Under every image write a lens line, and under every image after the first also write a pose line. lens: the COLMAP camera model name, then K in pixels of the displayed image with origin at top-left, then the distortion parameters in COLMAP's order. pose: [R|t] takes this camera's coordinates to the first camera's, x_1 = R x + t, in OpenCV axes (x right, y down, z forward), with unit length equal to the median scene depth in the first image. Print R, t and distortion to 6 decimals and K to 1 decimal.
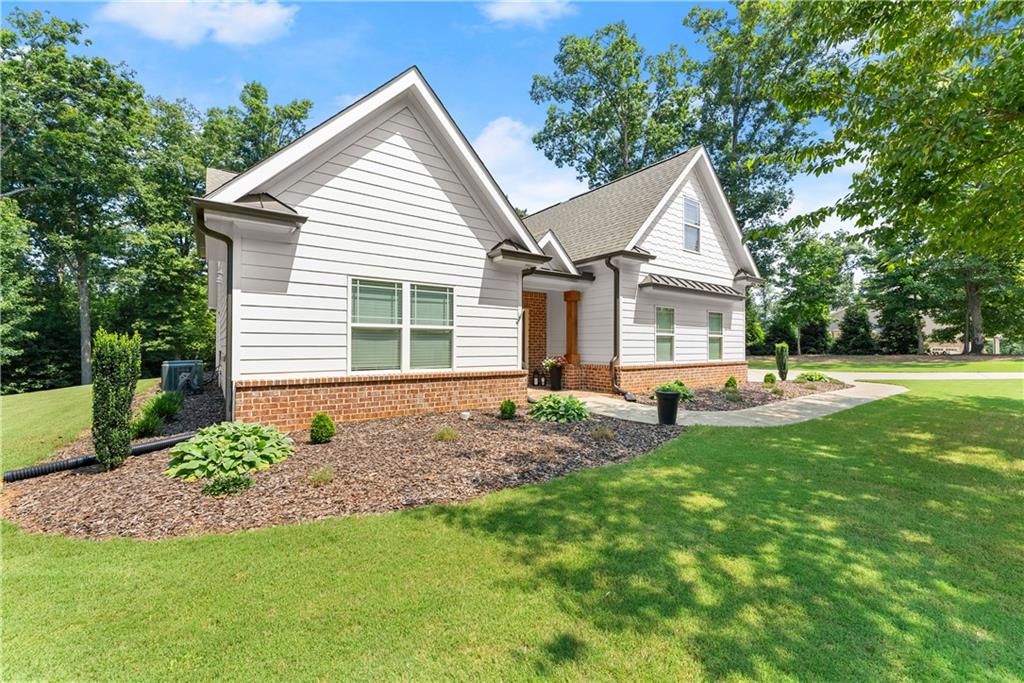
lens RADIAL K [[411.8, 0, 510.2], [0, 411.8, 343.0], [0, 0, 1]] dist [0.001655, -0.000014]
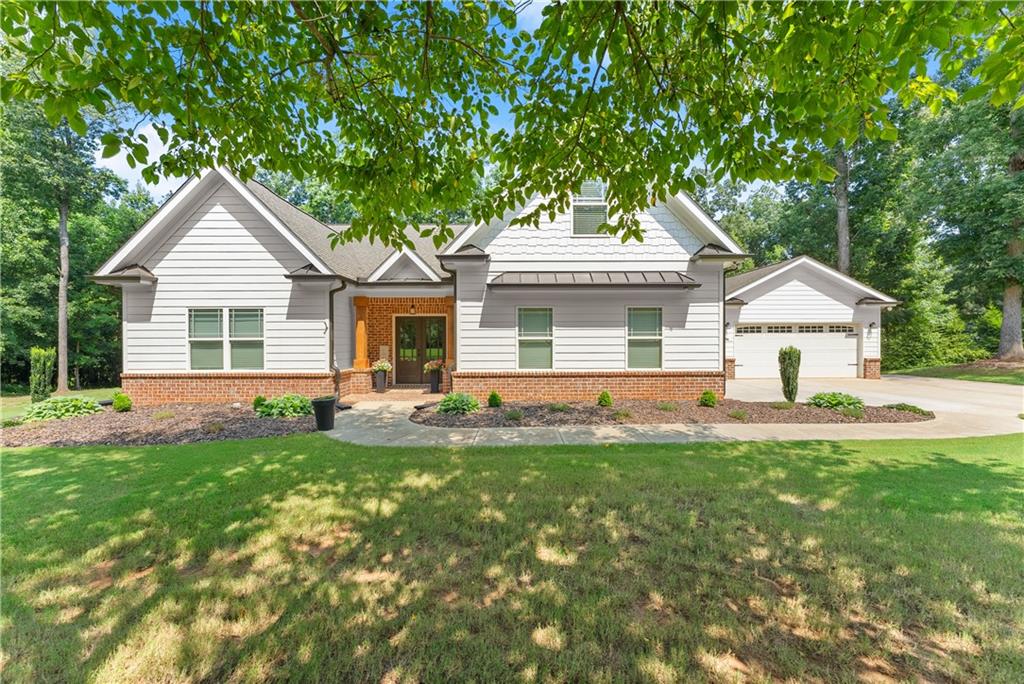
lens RADIAL K [[411.8, 0, 510.2], [0, 411.8, 343.5], [0, 0, 1]] dist [0.001655, -0.000014]
pose [[0.816330, 0.000105, -0.577585, 1.178094], [0.009078, 0.999874, 0.013011, -0.030103], [0.577514, -0.015865, 0.816227, 0.352982]]
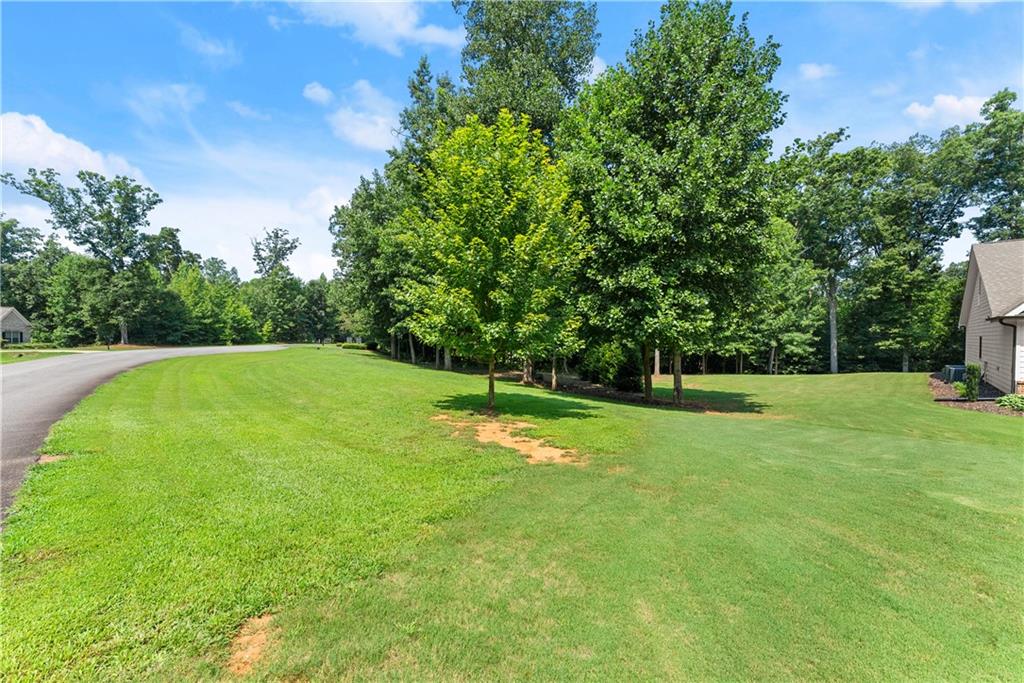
lens RADIAL K [[411.8, 0, 510.2], [0, 411.8, 343.0], [0, 0, 1]] dist [0.001655, -0.000014]
pose [[0.170387, 0.018831, -0.985197, 0.928661], [0.002360, 0.999807, 0.019519, -0.140192], [0.985374, -0.005651, 0.170309, -1.785345]]
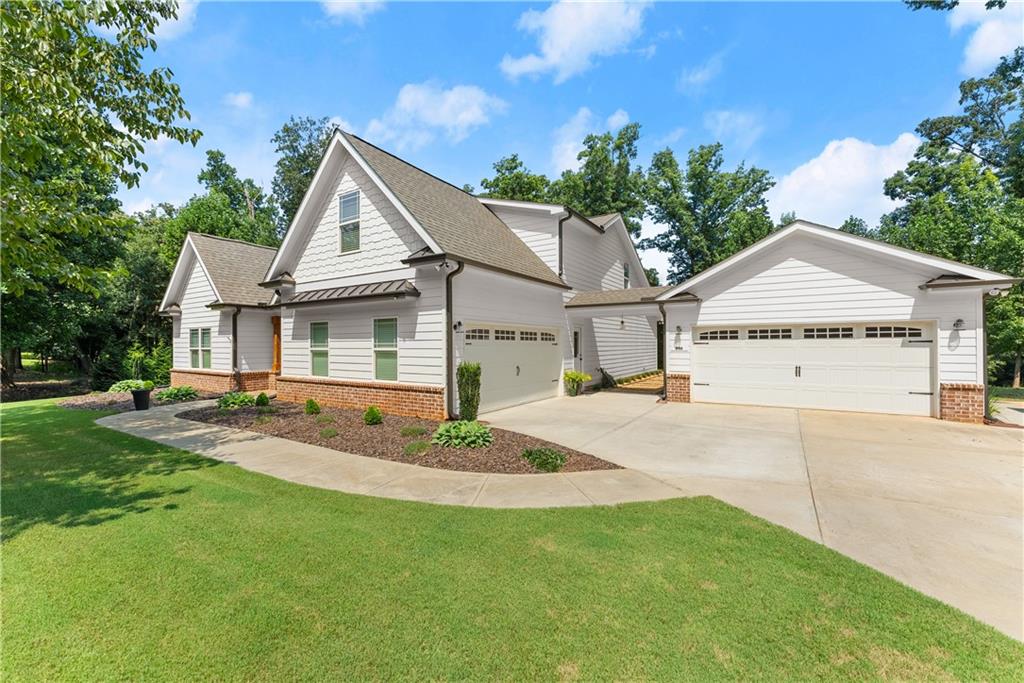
lens RADIAL K [[411.8, 0, 510.2], [0, 411.8, 343.0], [0, 0, 1]] dist [0.001655, -0.000014]
pose [[0.369126, -0.007951, -0.929345, 2.055204], [0.011658, 0.999924, -0.003924, -0.036362], [0.929306, -0.009386, 0.369191, 1.487545]]
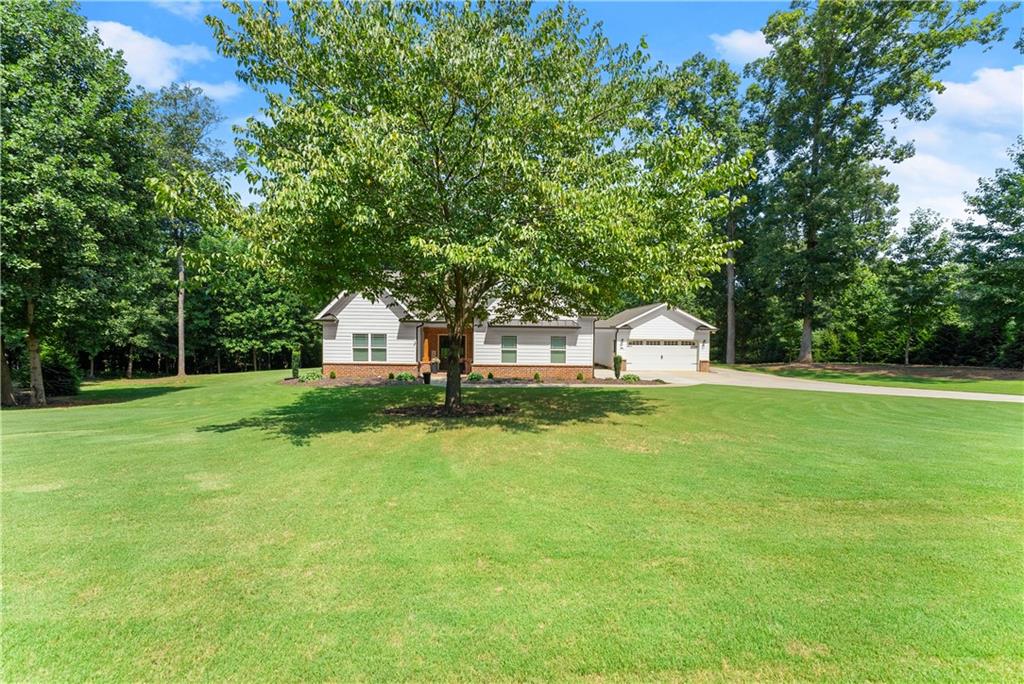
lens RADIAL K [[411.8, 0, 510.2], [0, 411.8, 343.5], [0, 0, 1]] dist [0.001655, -0.000014]
pose [[0.827275, 0.017030, -0.561540, 2.073197], [-0.006285, 0.999758, 0.021060, -0.125570], [0.561763, -0.013893, 0.827182, -0.860268]]
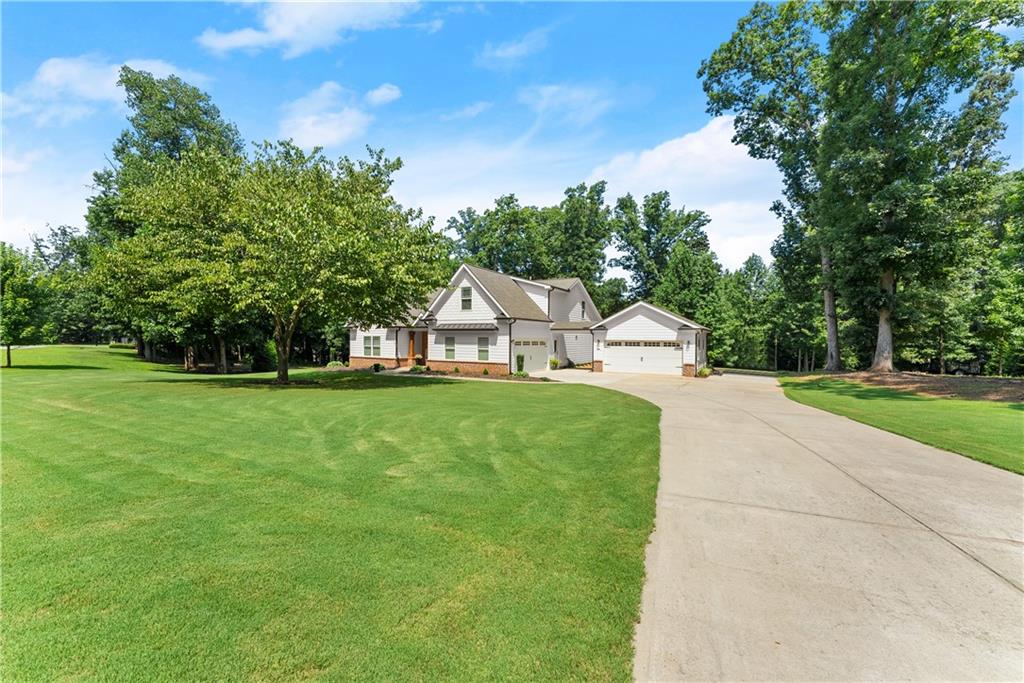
lens RADIAL K [[411.8, 0, 510.2], [0, 411.8, 343.0], [0, 0, 1]] dist [0.001655, -0.000014]
pose [[0.406839, 0.011665, -0.913425, 3.812496], [-0.000500, 0.999921, 0.012547, -0.113382], [0.913500, -0.004648, 0.406813, 0.480576]]
